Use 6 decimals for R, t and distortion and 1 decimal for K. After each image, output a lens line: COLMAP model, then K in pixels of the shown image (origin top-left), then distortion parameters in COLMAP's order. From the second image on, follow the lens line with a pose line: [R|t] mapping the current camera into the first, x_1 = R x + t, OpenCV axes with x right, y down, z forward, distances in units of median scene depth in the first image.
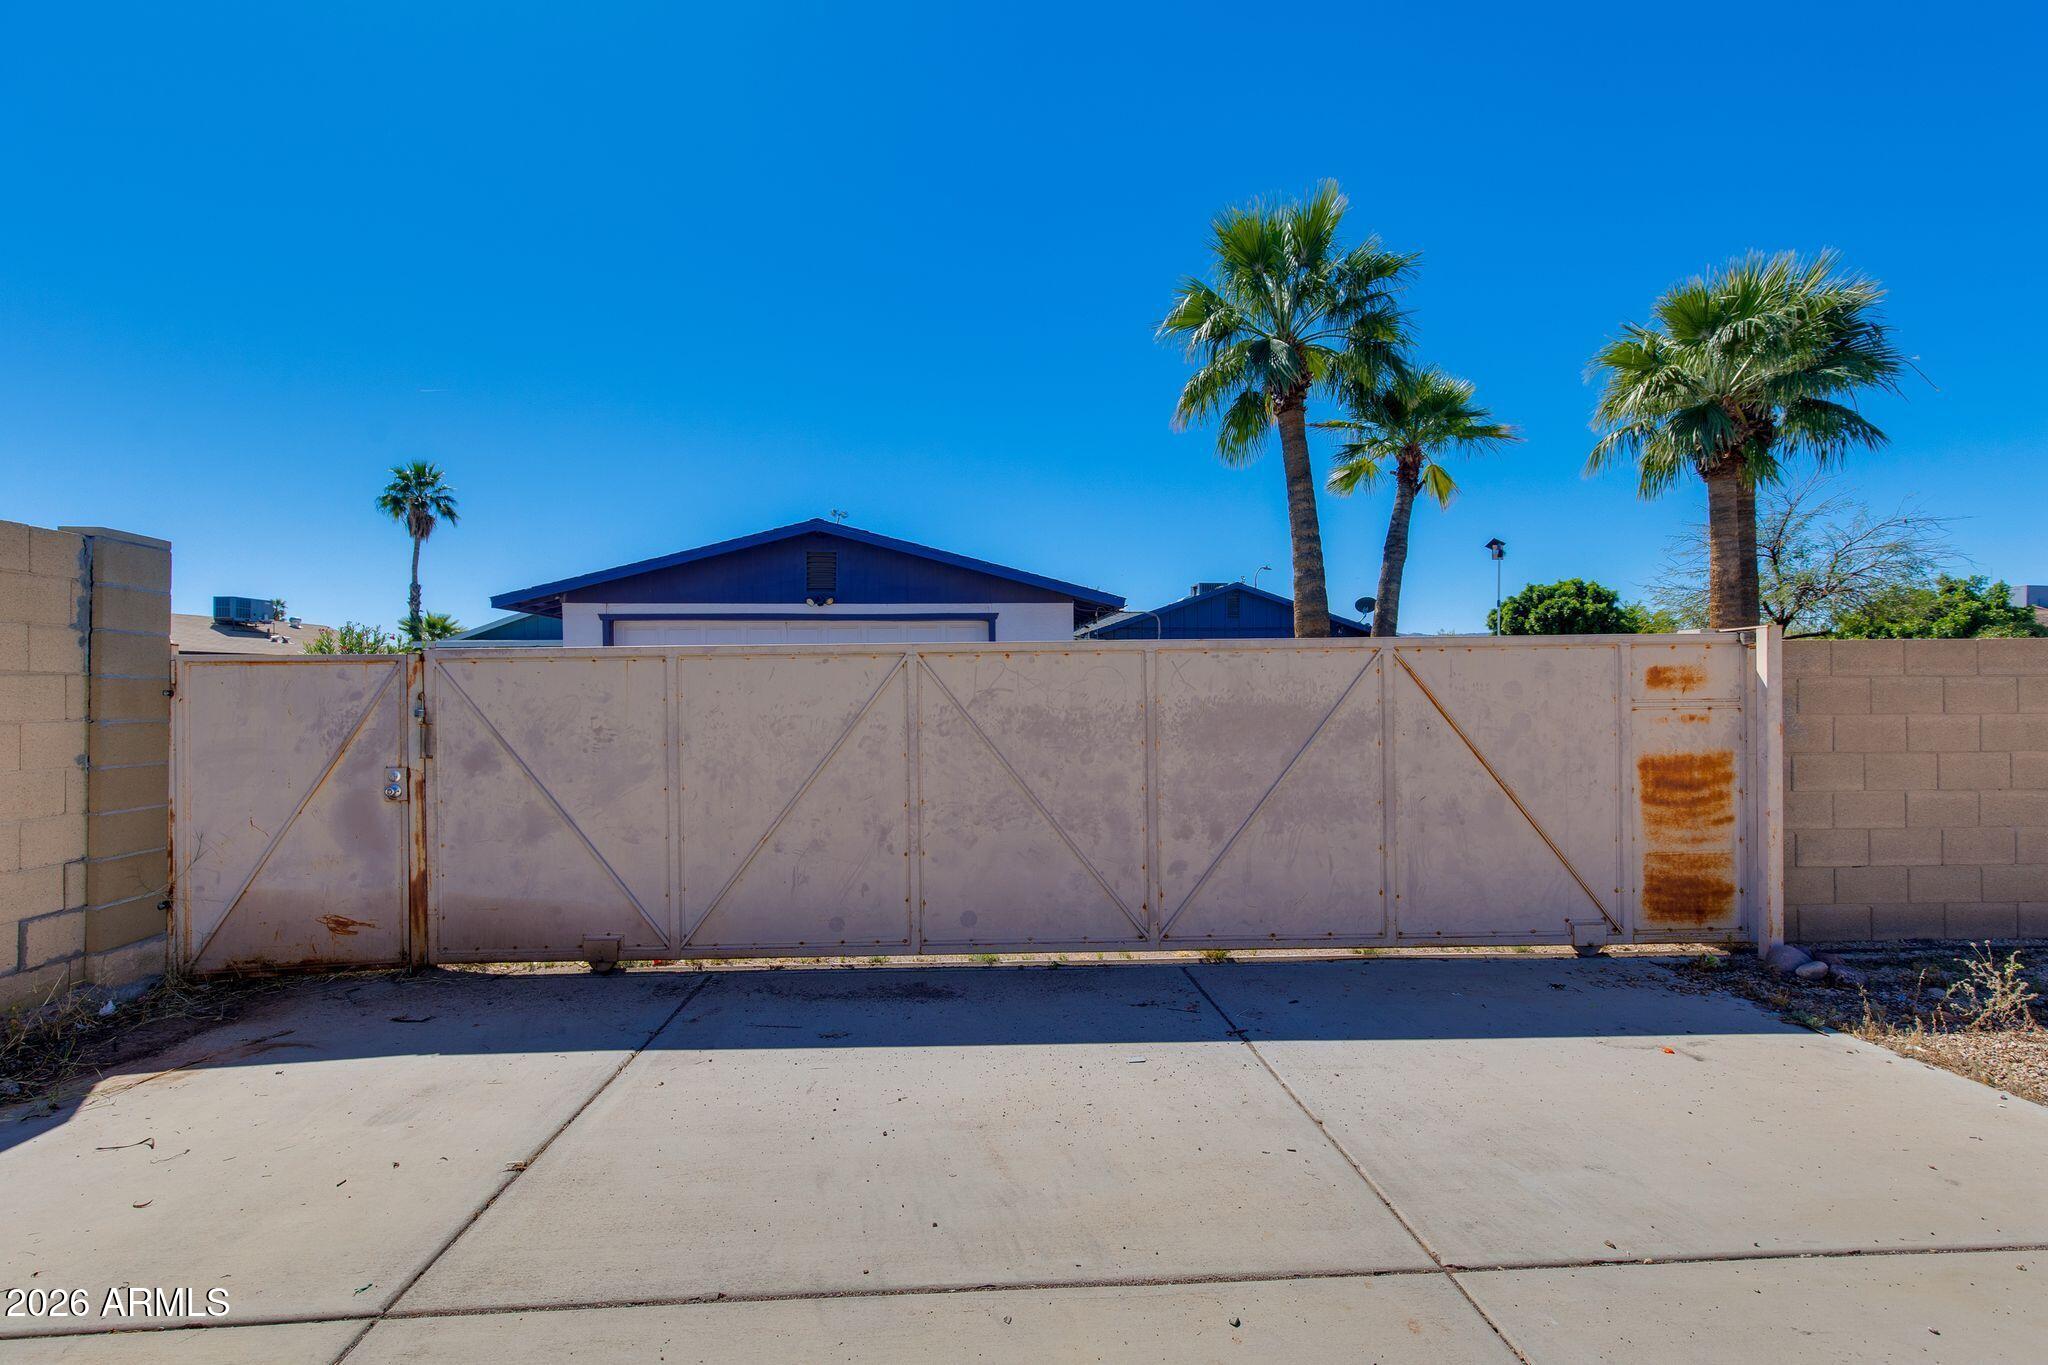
lens RADIAL K [[948.7, 0, 1019.0], [0, 948.7, 684.2], [0, 0, 1]] dist [0.007106, -0.001207]
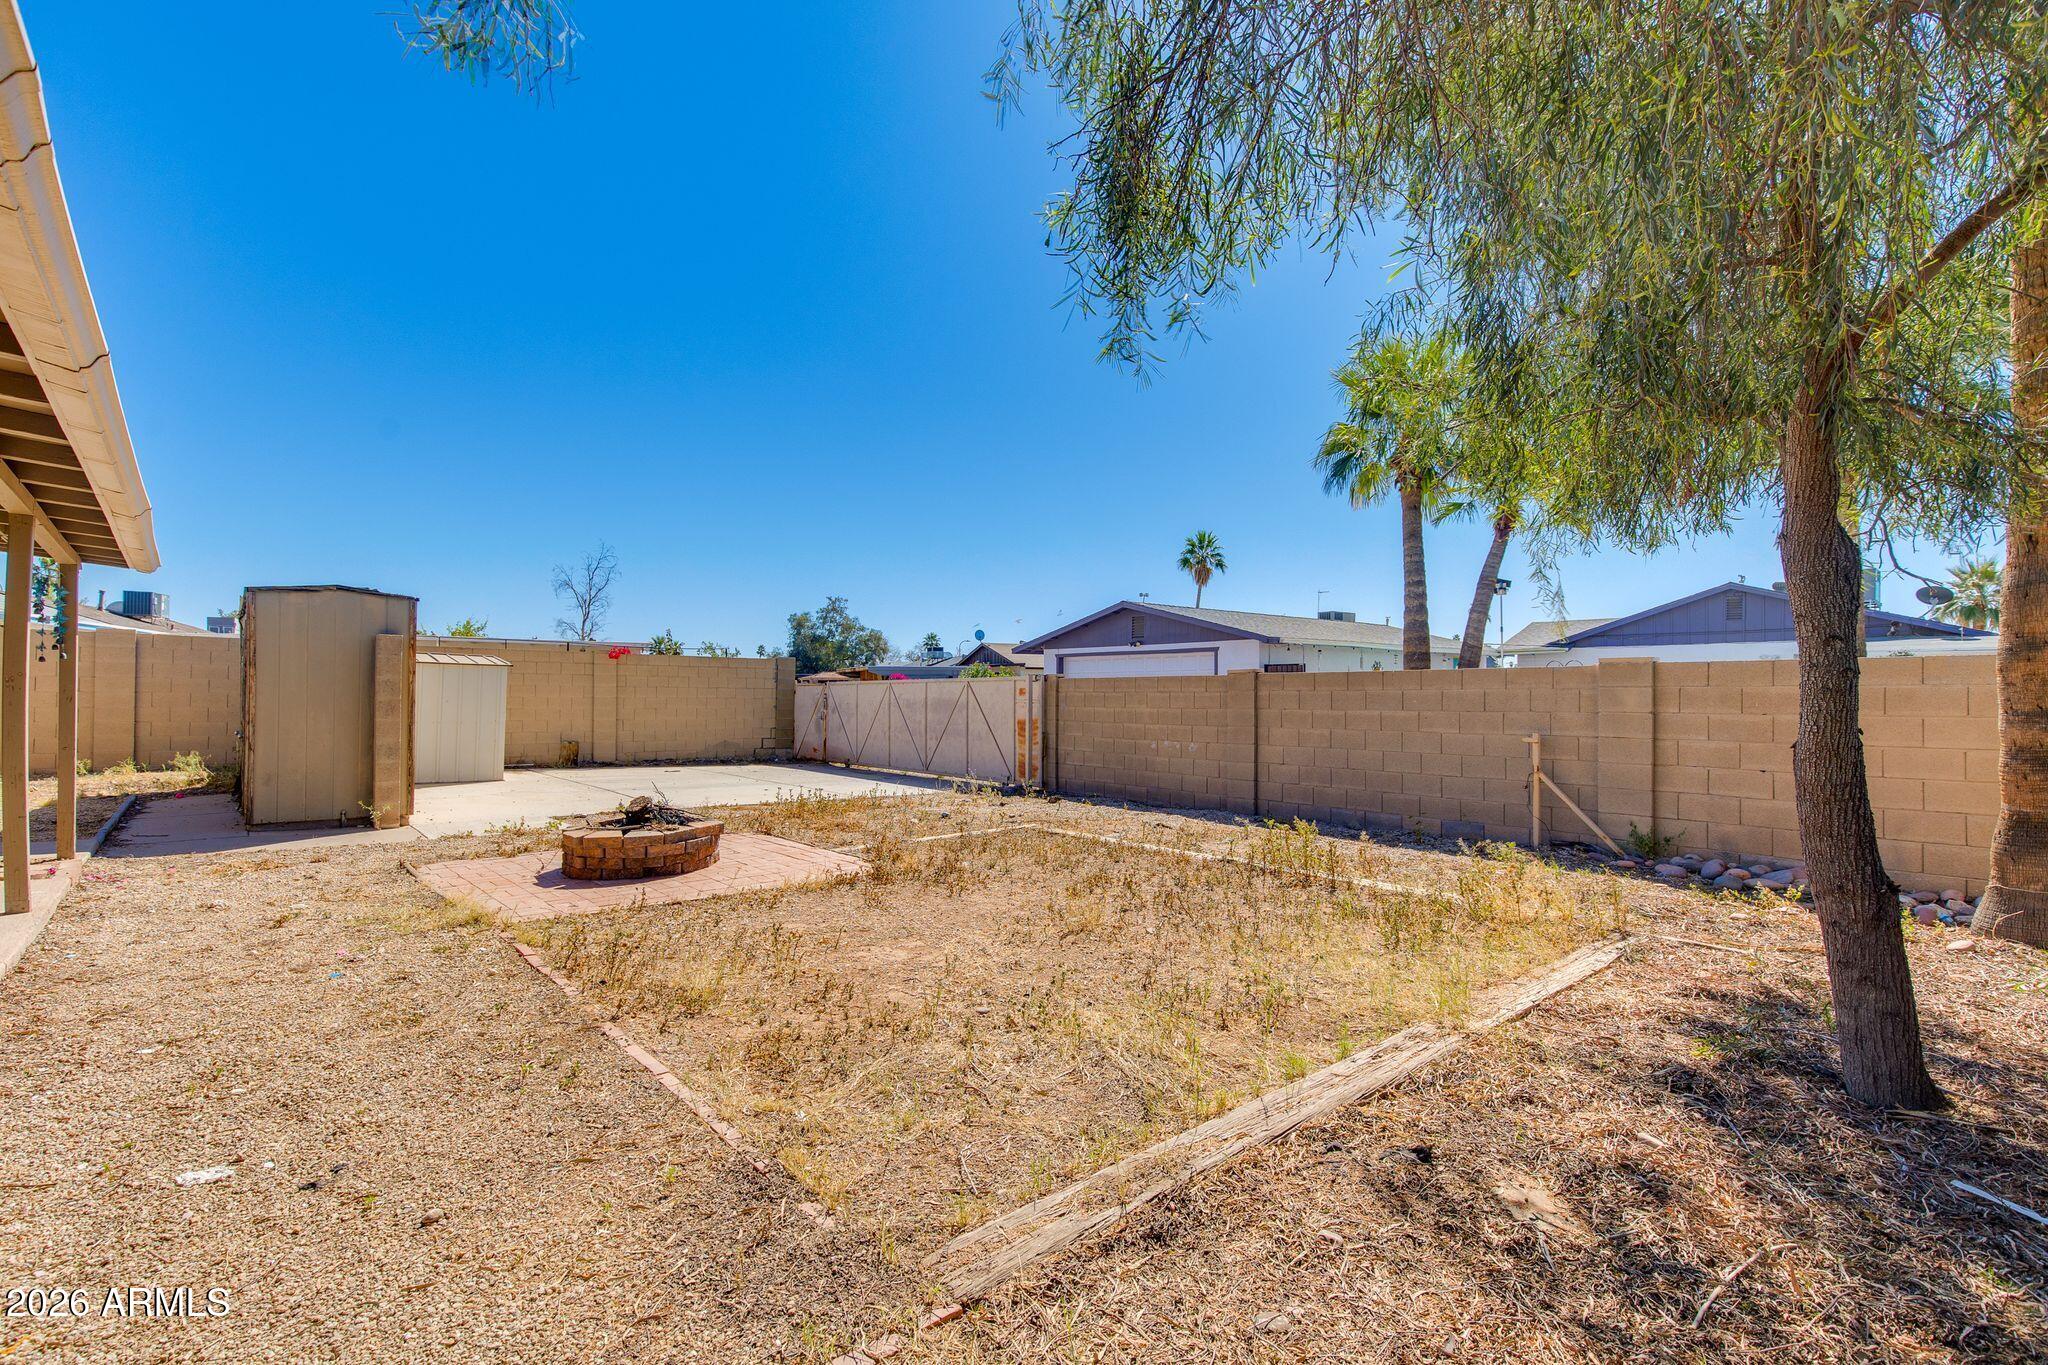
lens RADIAL K [[948.7, 0, 1014.3], [0, 948.7, 686.0], [0, 0, 1]] dist [0.007106, -0.001207]
pose [[0.598284, 0.001378, -0.801283, 1.083269], [0.001199, 0.999996, 0.002615, -0.011833], [0.801283, -0.002525, 0.598280, -0.268641]]
